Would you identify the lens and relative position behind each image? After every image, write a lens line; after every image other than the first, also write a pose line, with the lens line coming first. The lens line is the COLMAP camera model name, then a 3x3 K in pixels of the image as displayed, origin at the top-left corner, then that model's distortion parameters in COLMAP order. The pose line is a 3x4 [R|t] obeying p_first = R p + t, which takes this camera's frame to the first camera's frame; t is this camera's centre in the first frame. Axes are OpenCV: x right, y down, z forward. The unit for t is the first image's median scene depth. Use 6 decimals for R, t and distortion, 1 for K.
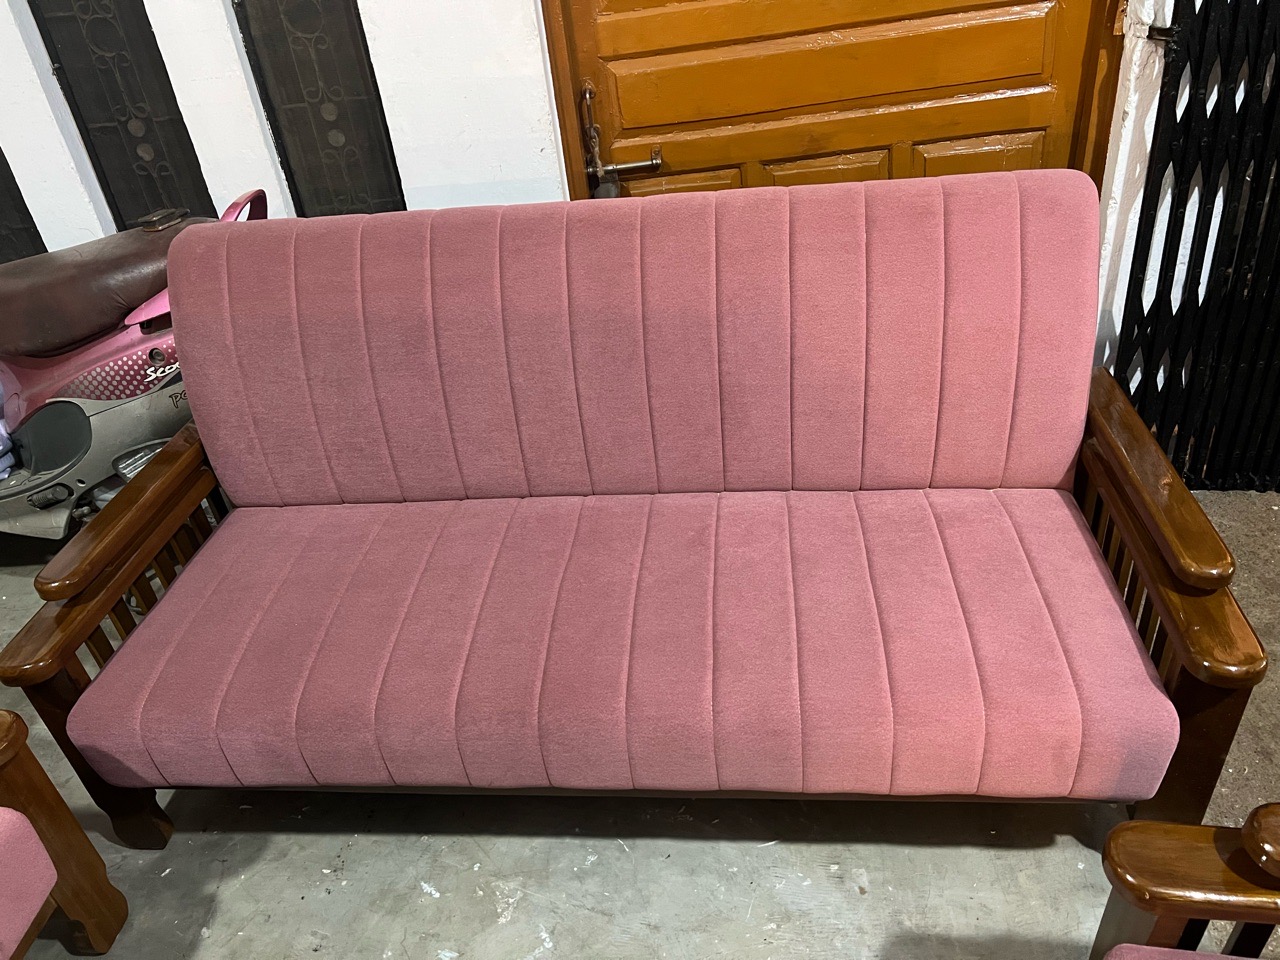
lens RADIAL K [[979.4, 0, 645.0], [0, 979.4, 469.3], [0, 0, 1]] dist [0.036756, -0.044383]
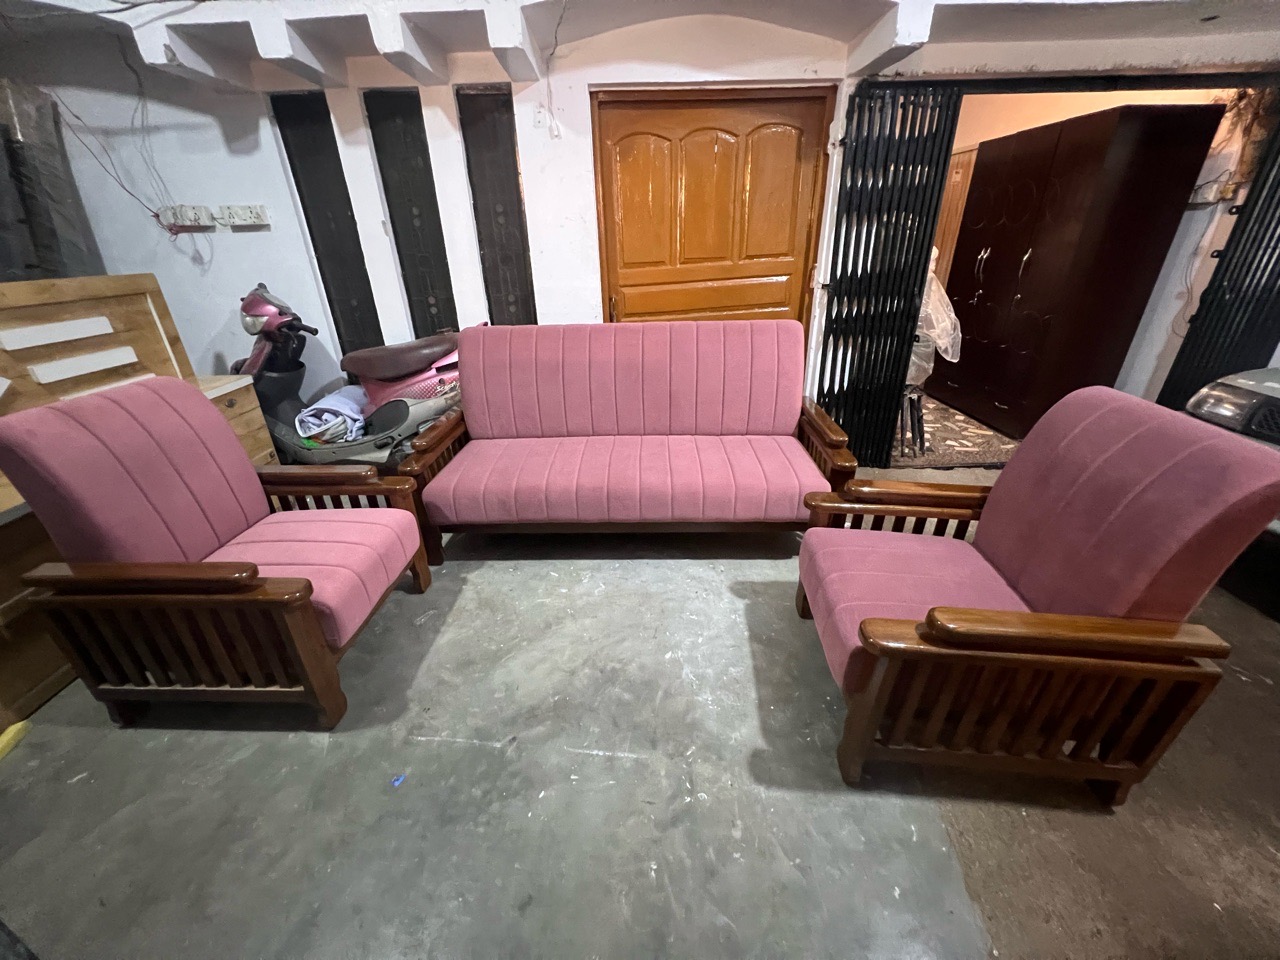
lens RADIAL K [[515.1, 0, 637.1], [0, 515.1, 481.5], [0, 0, 1]] dist [0.001254, -0.000406]
pose [[0.995819, 0.035184, 0.084304, -0.108780], [-0.023574, 0.990572, -0.134950, 0.315084], [-0.088257, 0.132398, 0.987260, -0.312410]]
